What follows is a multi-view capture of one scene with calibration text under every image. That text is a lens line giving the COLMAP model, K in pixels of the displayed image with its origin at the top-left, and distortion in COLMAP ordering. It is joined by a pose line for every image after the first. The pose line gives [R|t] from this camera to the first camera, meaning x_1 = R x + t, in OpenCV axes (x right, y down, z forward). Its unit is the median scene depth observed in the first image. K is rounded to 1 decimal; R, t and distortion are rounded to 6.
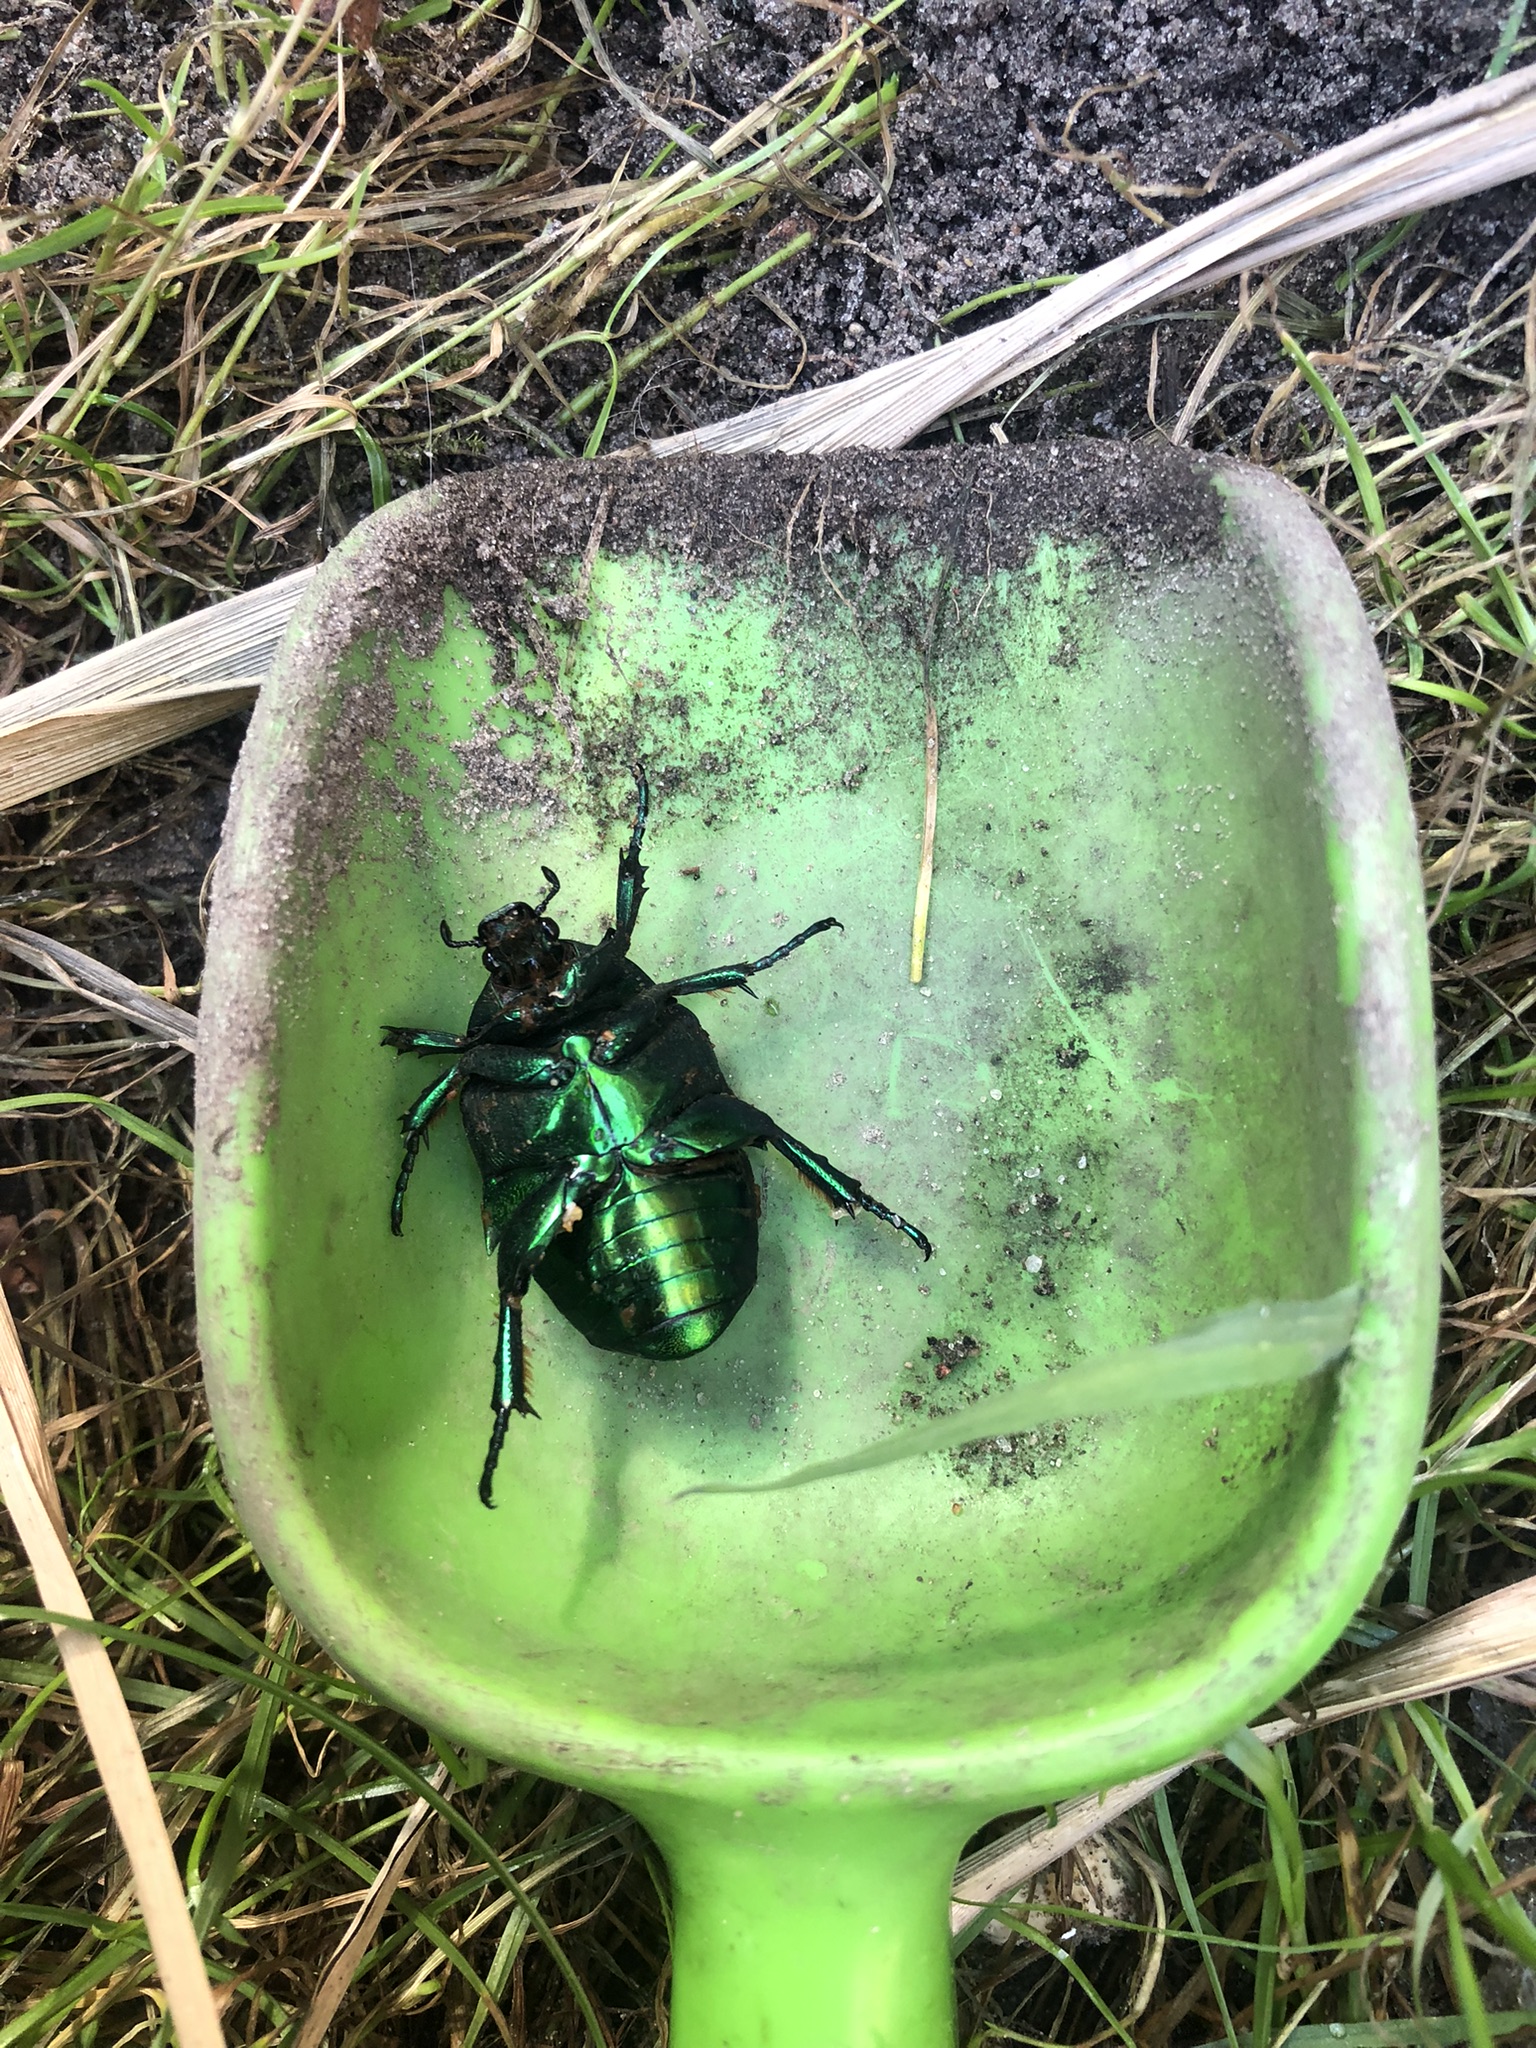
lens RADIAL K [[1610.1, 0, 782.2], [0, 1610.1, 1062.9], [0, 0, 1]] dist [0.000695, 0.132480]
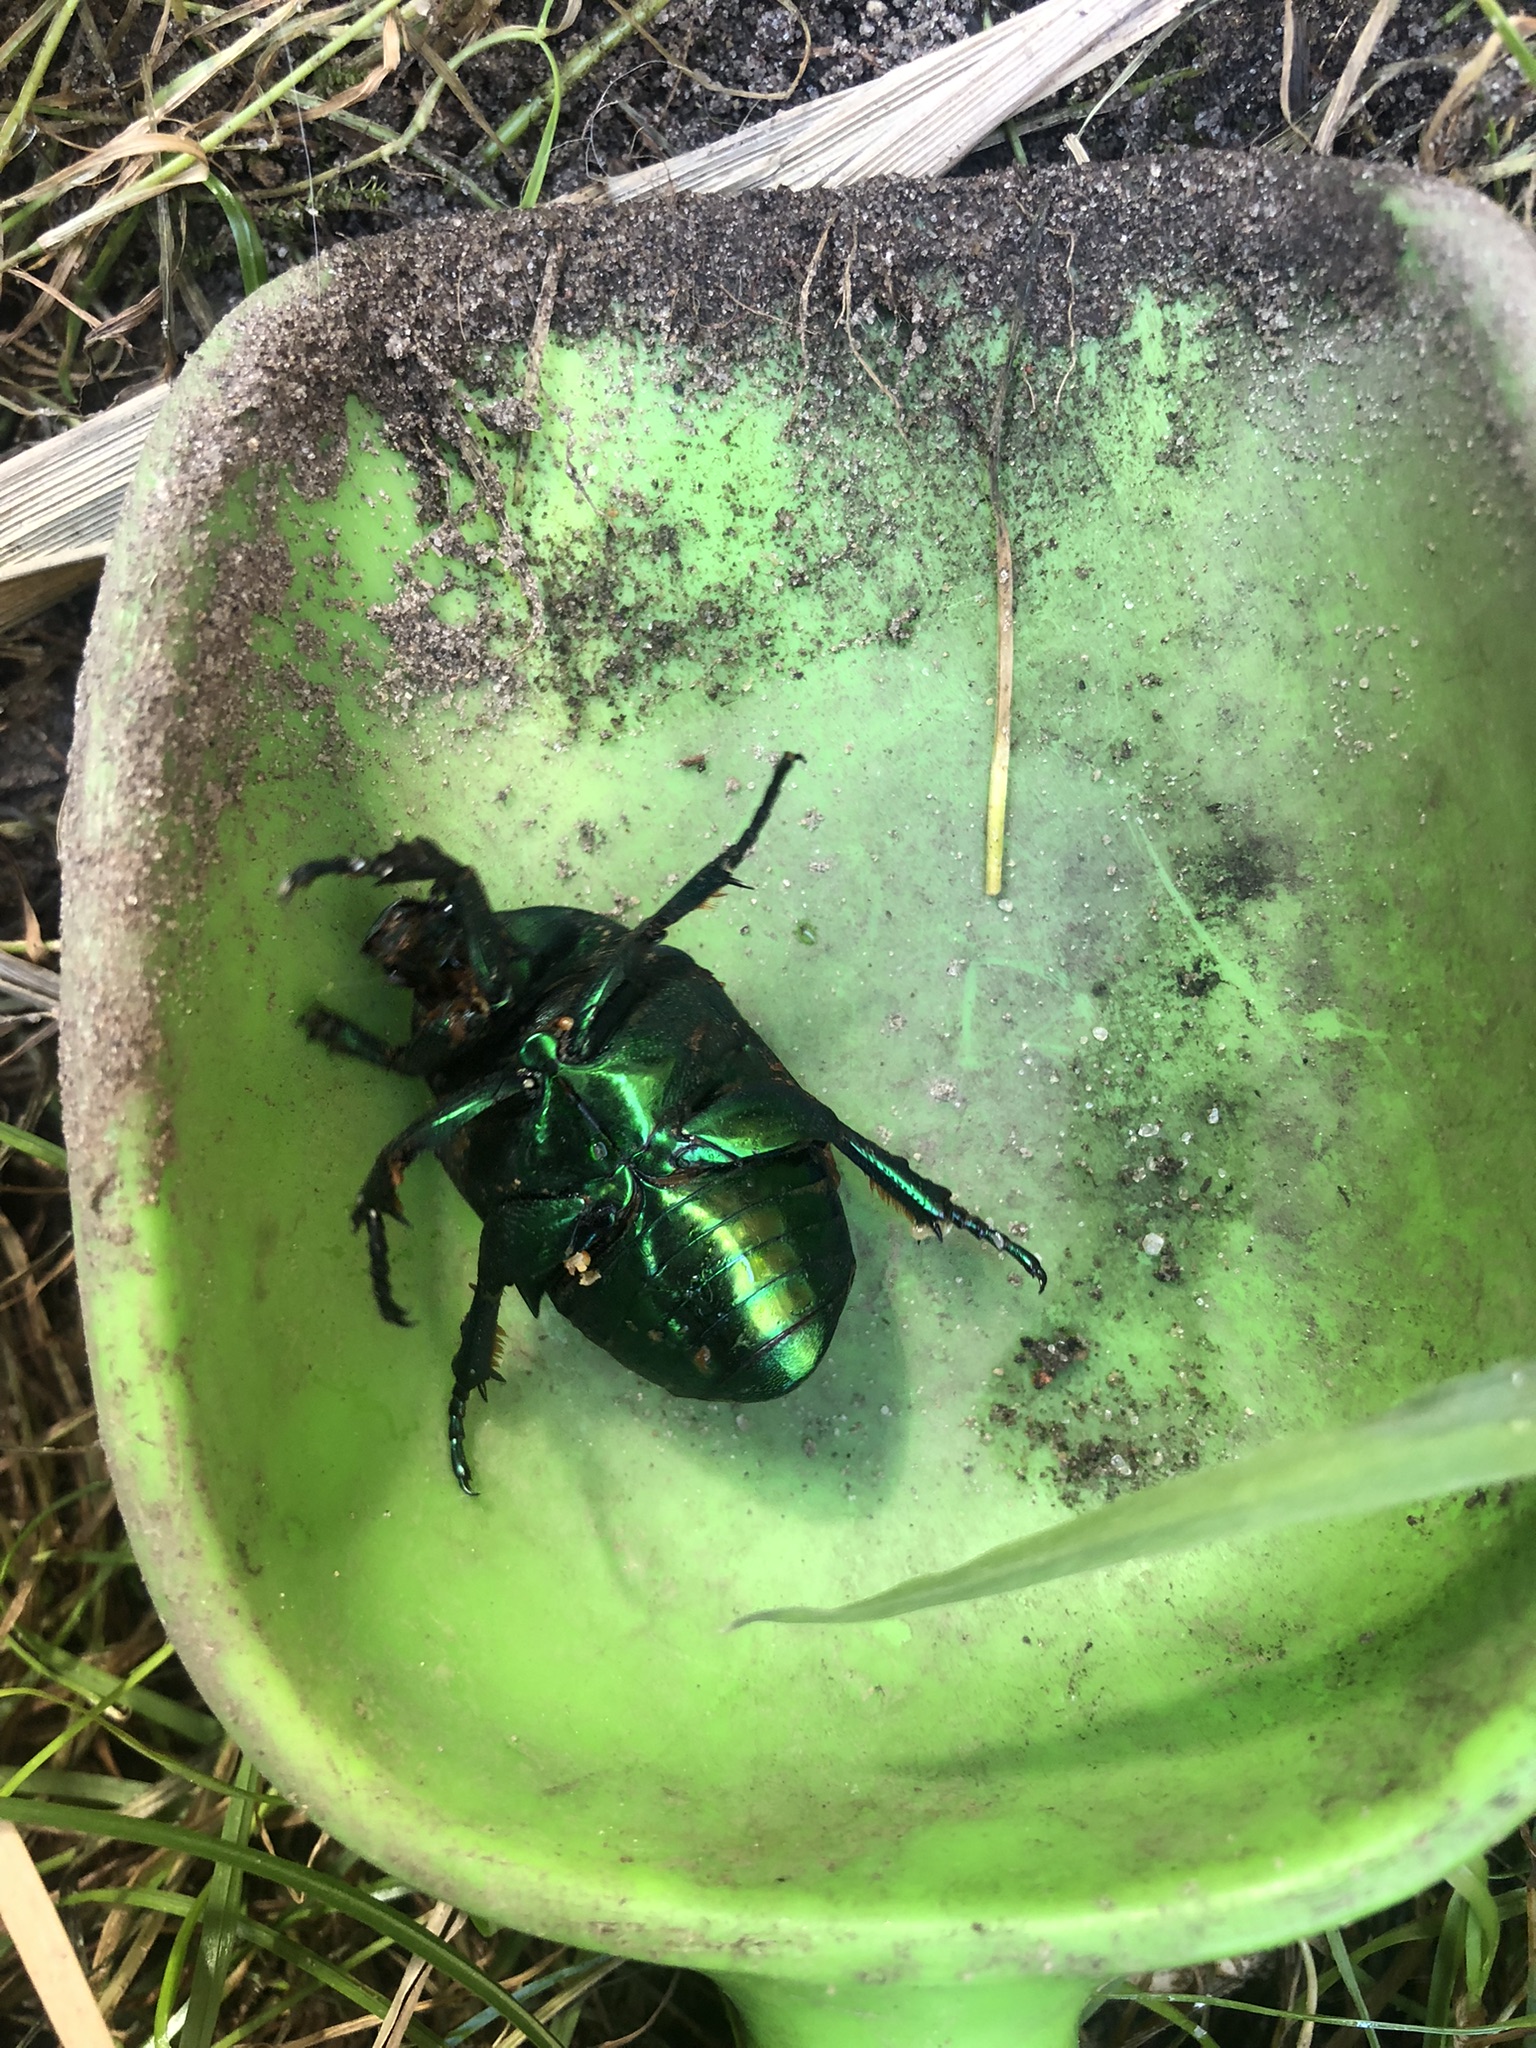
lens RADIAL K [[1673.0, 0, 768.0], [0, 1673.0, 1024.0], [0, 0, 1]] dist [-0.088231, 0.163357]
pose [[0.998774, -0.048800, 0.008284, -0.034820], [0.047496, 0.991978, 0.117151, -0.087493], [-0.013934, -0.116614, 0.993080, 0.203706]]
